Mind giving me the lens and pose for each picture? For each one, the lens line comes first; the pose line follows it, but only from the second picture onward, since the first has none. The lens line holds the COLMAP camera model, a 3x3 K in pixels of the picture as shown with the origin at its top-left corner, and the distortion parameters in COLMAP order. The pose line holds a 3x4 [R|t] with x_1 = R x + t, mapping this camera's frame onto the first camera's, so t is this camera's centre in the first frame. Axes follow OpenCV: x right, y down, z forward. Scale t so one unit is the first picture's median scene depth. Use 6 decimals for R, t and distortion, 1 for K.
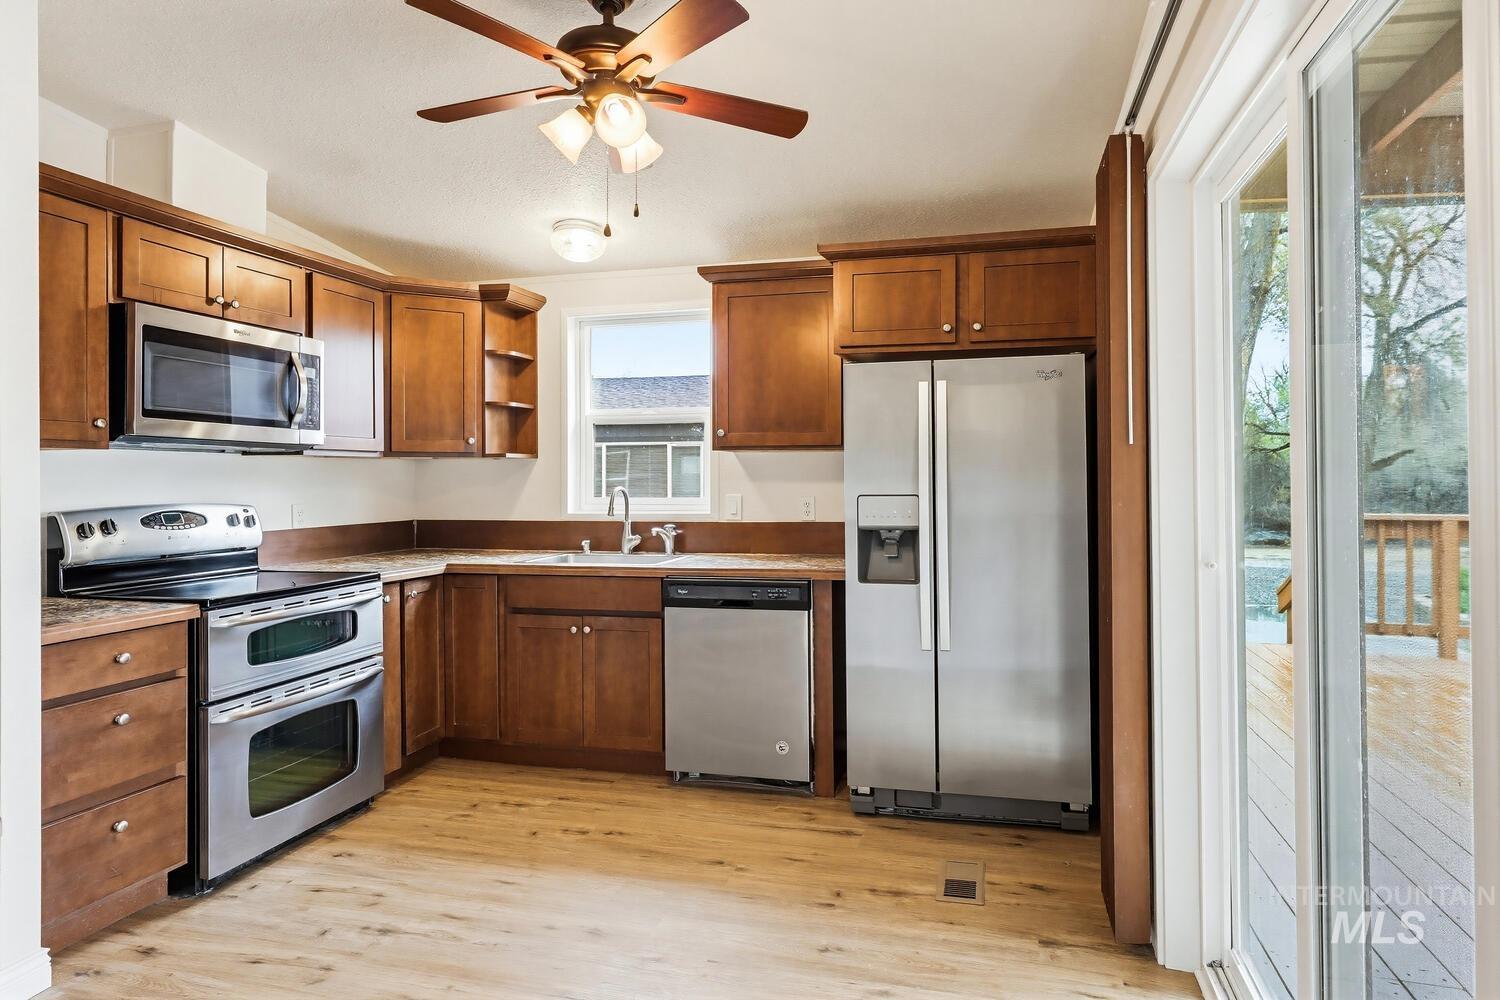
lens RADIAL K [[817.0, 0, 756.5], [0, 817.0, 472.0], [0, 0, 1]] dist [-0.000244, -0.000484]
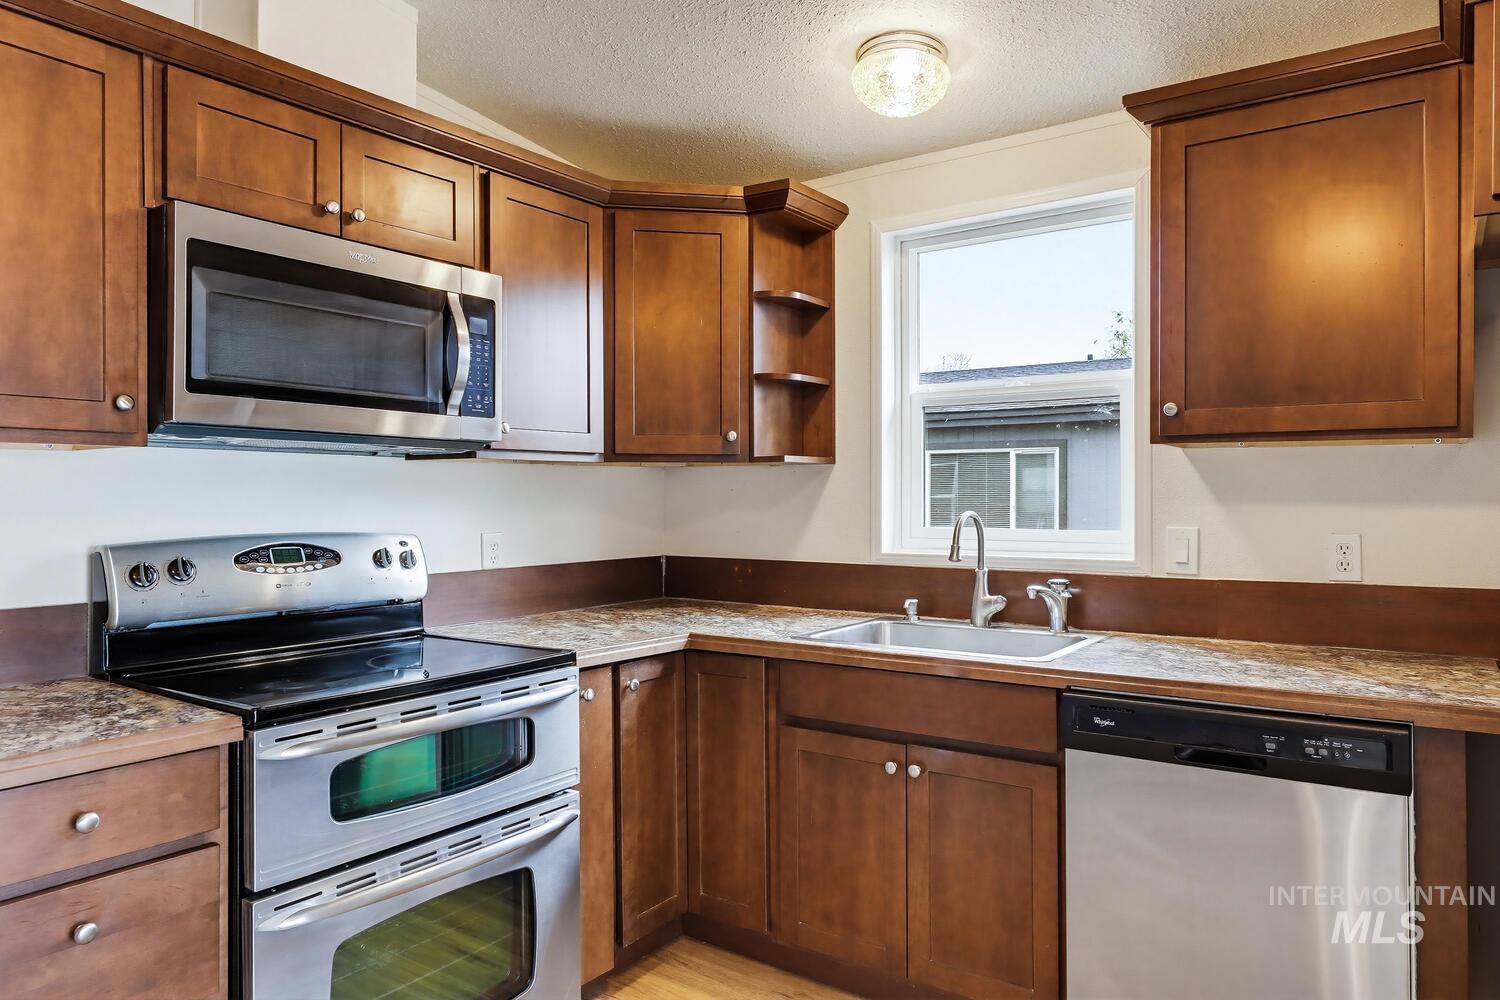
lens RADIAL K [[1011.5, 0, 779.6], [0, 1011.5, 493.2], [0, 0, 1]] dist [-0.000779, 0.000568]
pose [[0.946247, 0.002746, -0.323433, -0.073032], [-0.000883, 0.999982, 0.005905, 0.001654], [0.323443, -0.005302, 0.946233, 0.323449]]
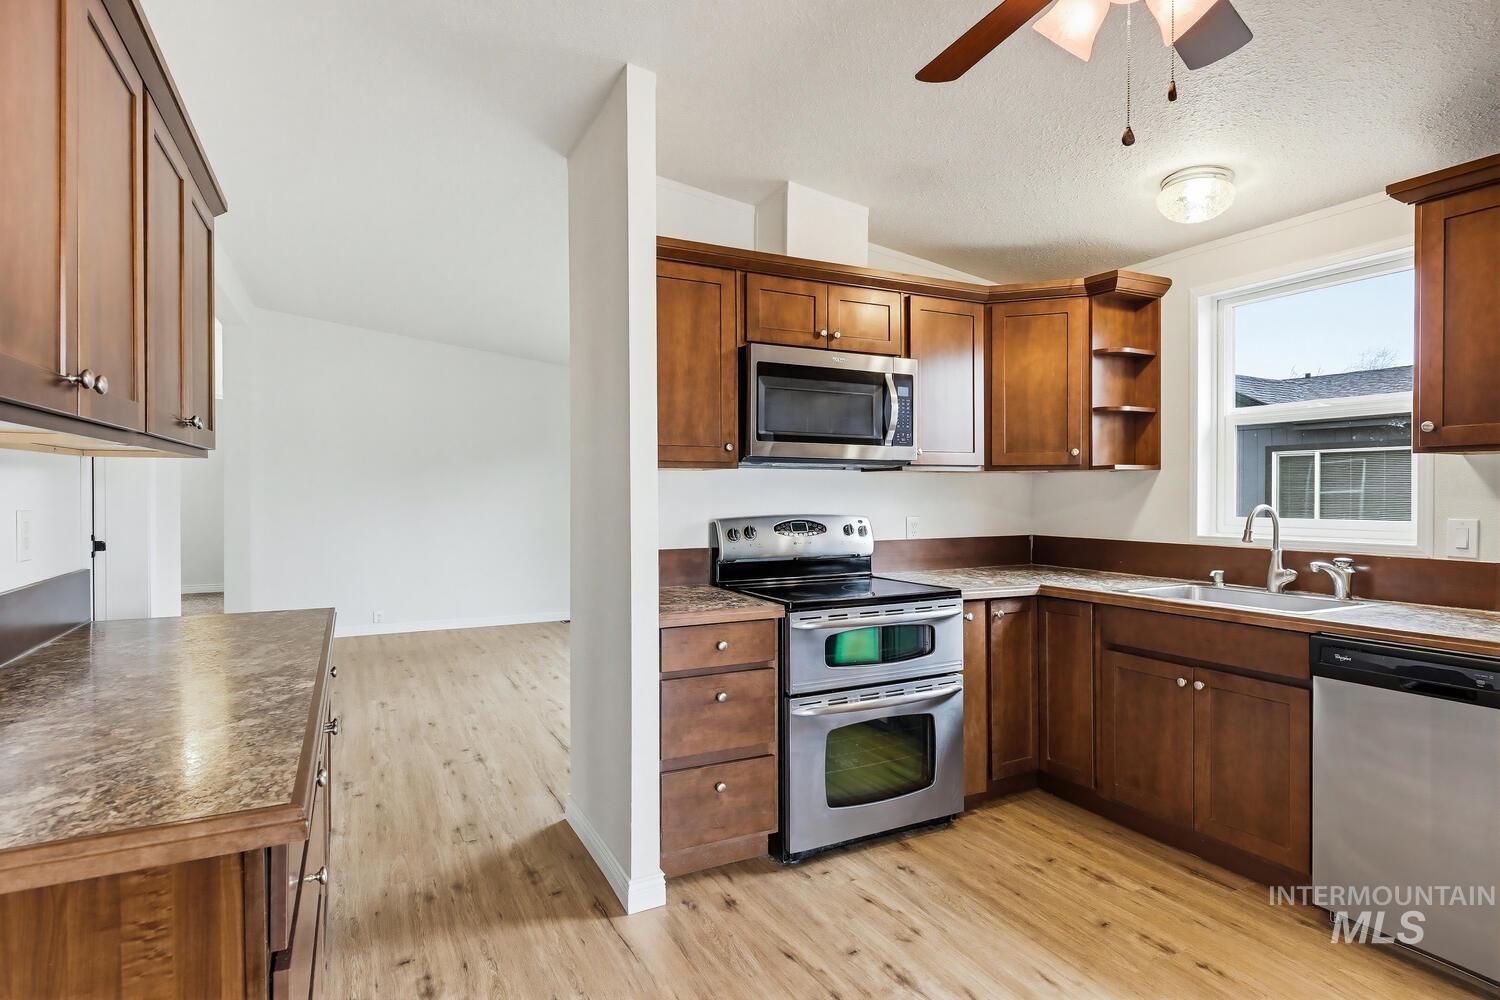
lens RADIAL K [[775.2, 0, 752.3], [0, 775.2, 497.7], [0, 0, 1]] dist [0.001978, -0.000763]
pose [[0.683519, 0.008606, -0.729882, 0.043464], [0.003336, 0.999883, 0.014914, -0.001332], [0.729925, -0.012629, 0.683411, 0.171854]]
